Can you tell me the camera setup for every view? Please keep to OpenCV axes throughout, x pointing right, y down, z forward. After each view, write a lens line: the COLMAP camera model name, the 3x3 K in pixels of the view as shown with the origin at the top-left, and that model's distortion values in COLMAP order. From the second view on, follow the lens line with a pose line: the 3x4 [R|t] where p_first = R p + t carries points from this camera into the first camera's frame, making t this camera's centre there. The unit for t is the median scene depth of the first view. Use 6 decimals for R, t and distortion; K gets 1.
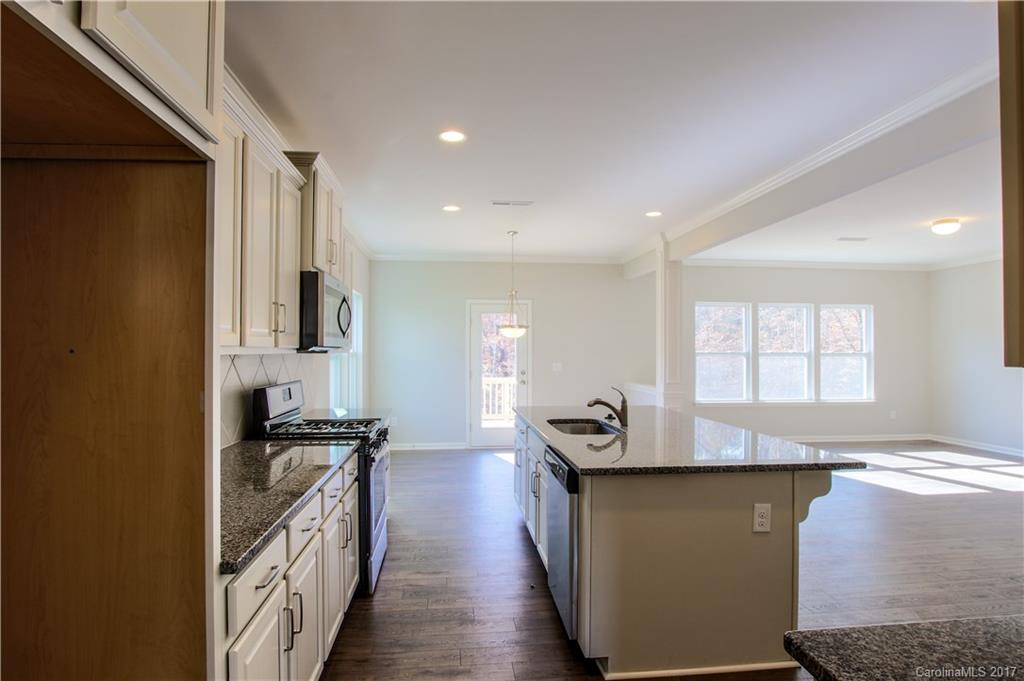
lens RADIAL K [[549.8, 0, 508.6], [0, 549.8, 345.4], [0, 0, 1]] dist [-0.035215, 0.004051]
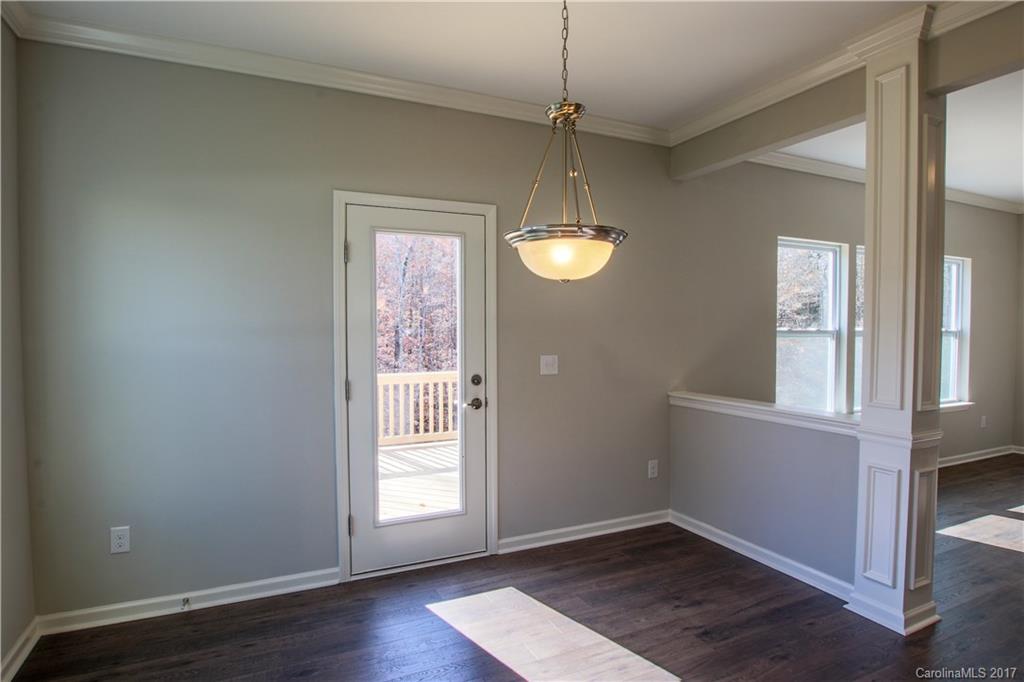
lens RADIAL K [[549.8, 0, 511.1], [0, 549.8, 349.8], [0, 0, 1]] dist [-0.035215, 0.004051]
pose [[0.948768, -0.015927, 0.315573, -0.183019], [0.001680, 0.998969, 0.045368, 0.017491], [-0.315971, -0.042514, 0.947816, 1.370547]]
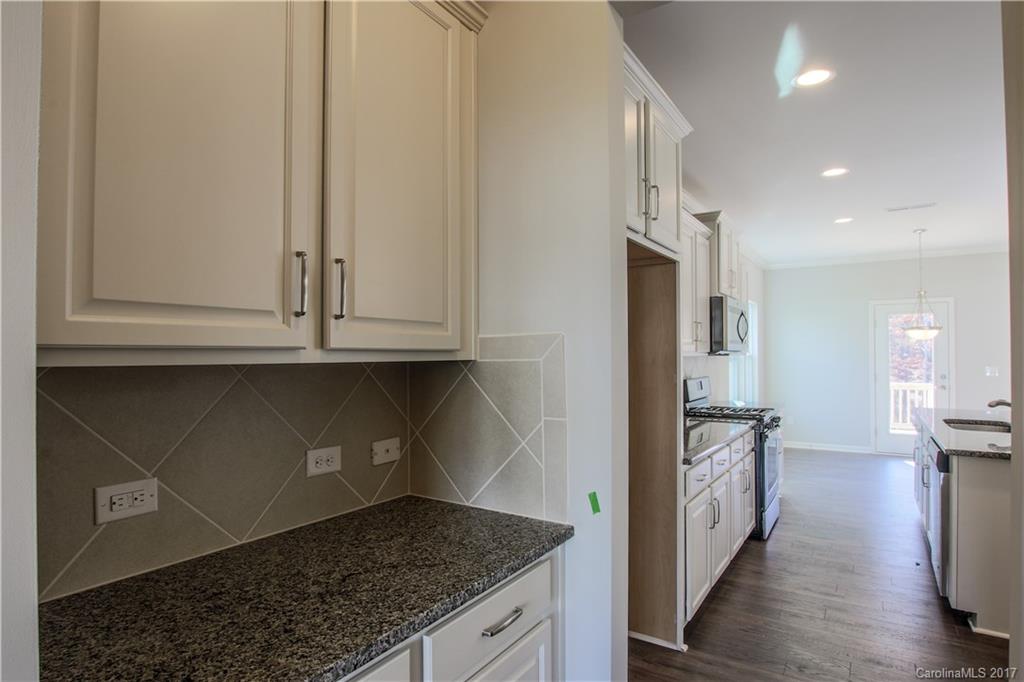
lens RADIAL K [[549.8, 0, 493.8], [0, 549.8, 347.9], [0, 0, 1]] dist [-0.035215, 0.004051]
pose [[0.757655, -0.009875, -0.652581, 0.101336], [0.008991, 0.999949, -0.004693, -0.003369], [0.652594, -0.002312, 0.757704, -0.379317]]
